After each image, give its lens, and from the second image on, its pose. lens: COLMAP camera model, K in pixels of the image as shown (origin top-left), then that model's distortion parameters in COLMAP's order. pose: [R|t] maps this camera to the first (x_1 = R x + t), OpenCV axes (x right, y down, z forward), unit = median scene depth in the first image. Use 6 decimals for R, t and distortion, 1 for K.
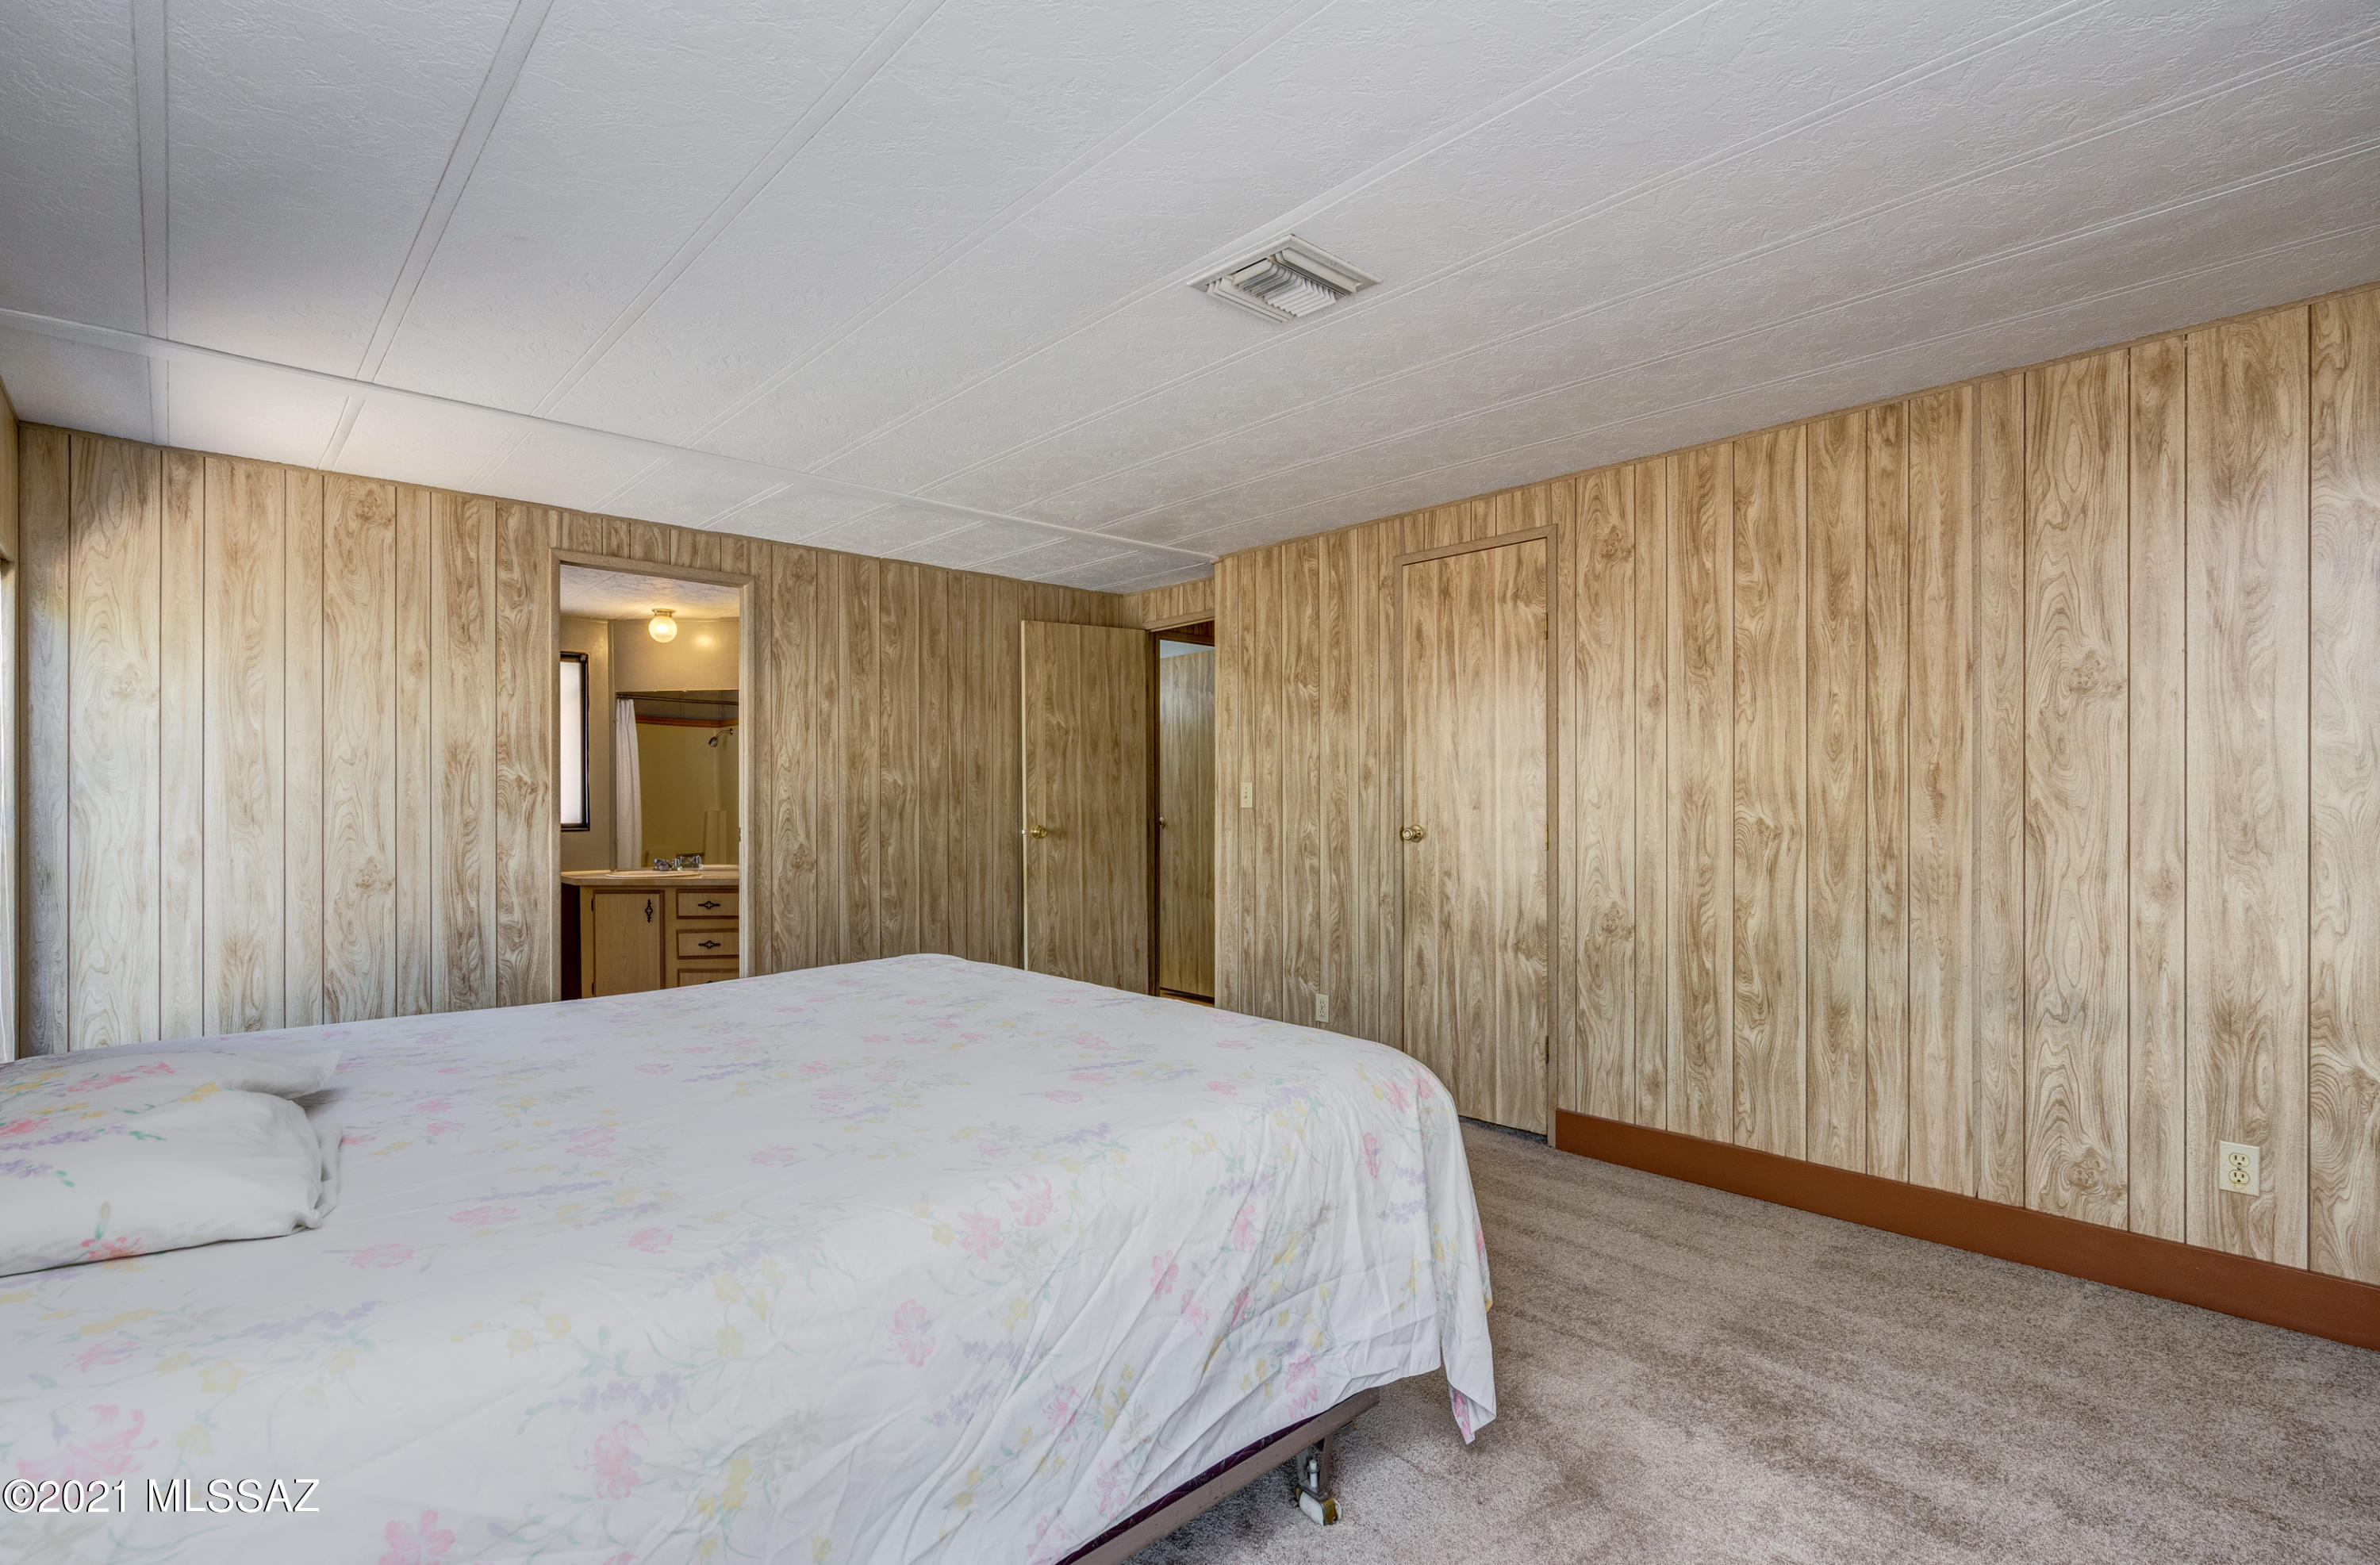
lens RADIAL K [[1115.4, 0, 1163.8], [0, 1115.4, 795.2], [0, 0, 1]] dist [0.001898, 0.000736]
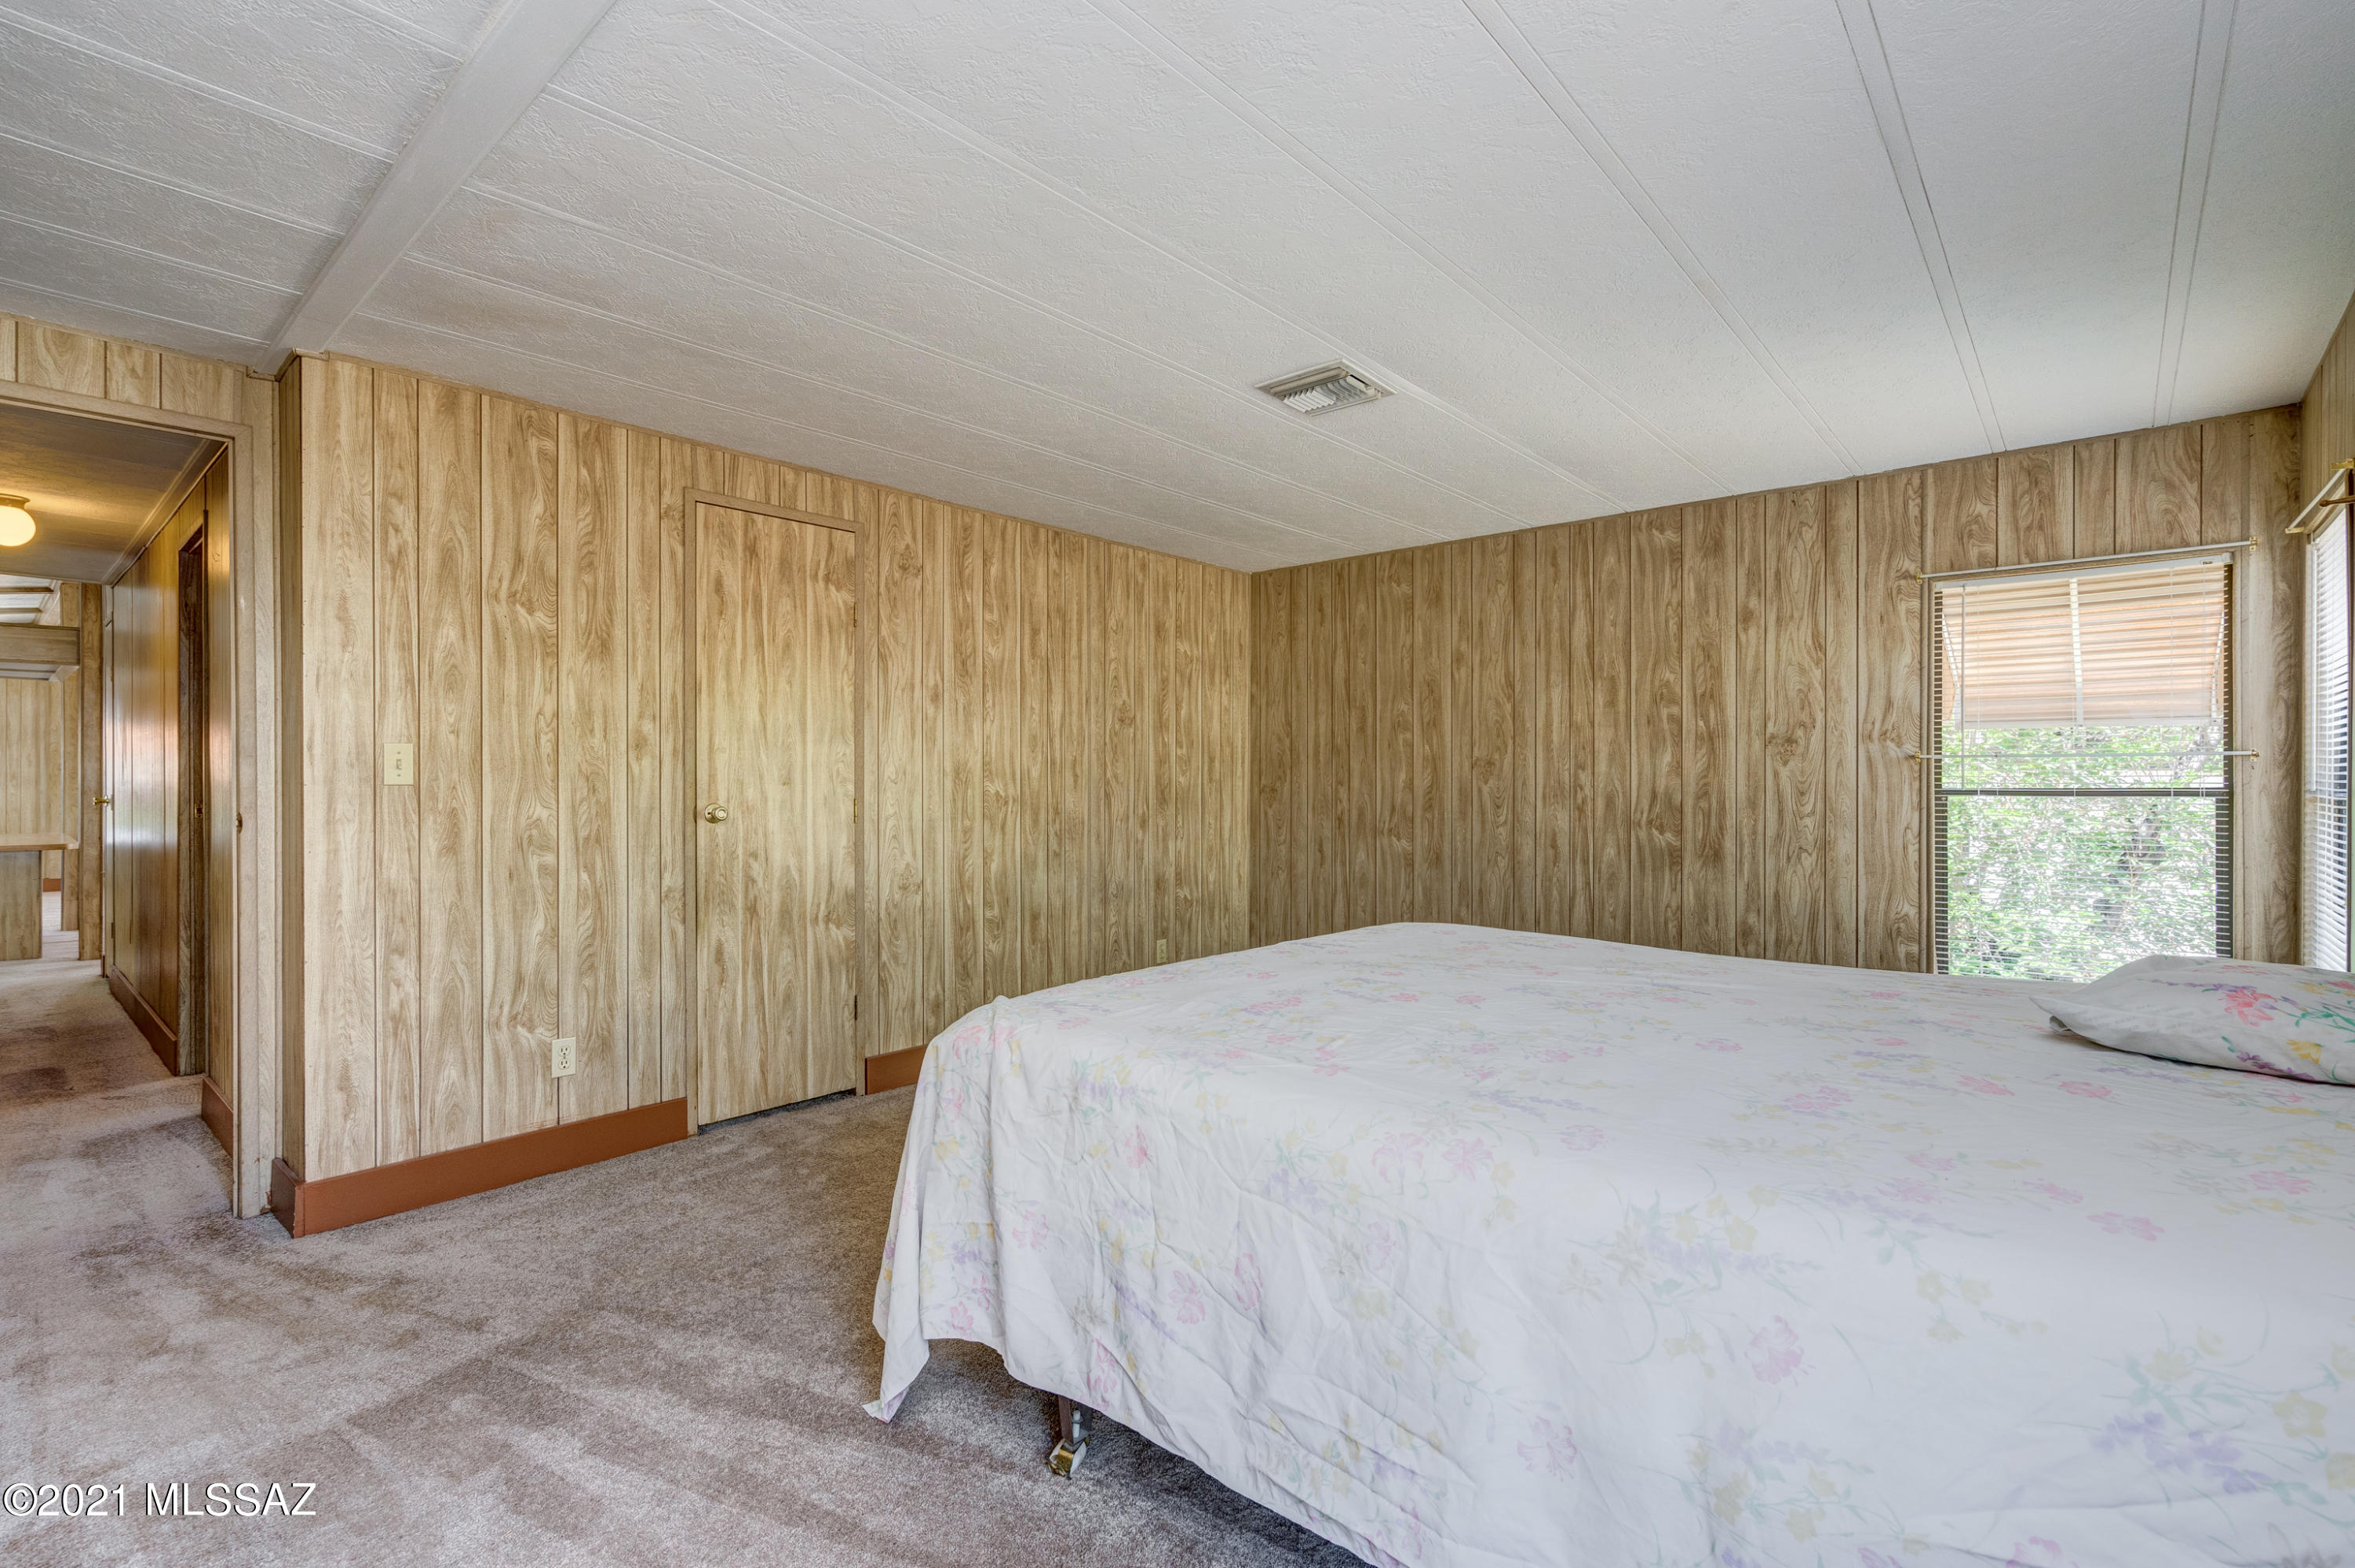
lens RADIAL K [[1069.7, 0, 1153.7], [0, 1069.7, 784.4], [0, 0, 1]] dist [-0.000090, 0.001428]
pose [[-0.104286, 0.004010, 0.994539, -0.708974], [-0.003876, 0.999983, -0.004439, 0.015528], [-0.994540, -0.004318, -0.104269, 0.815323]]
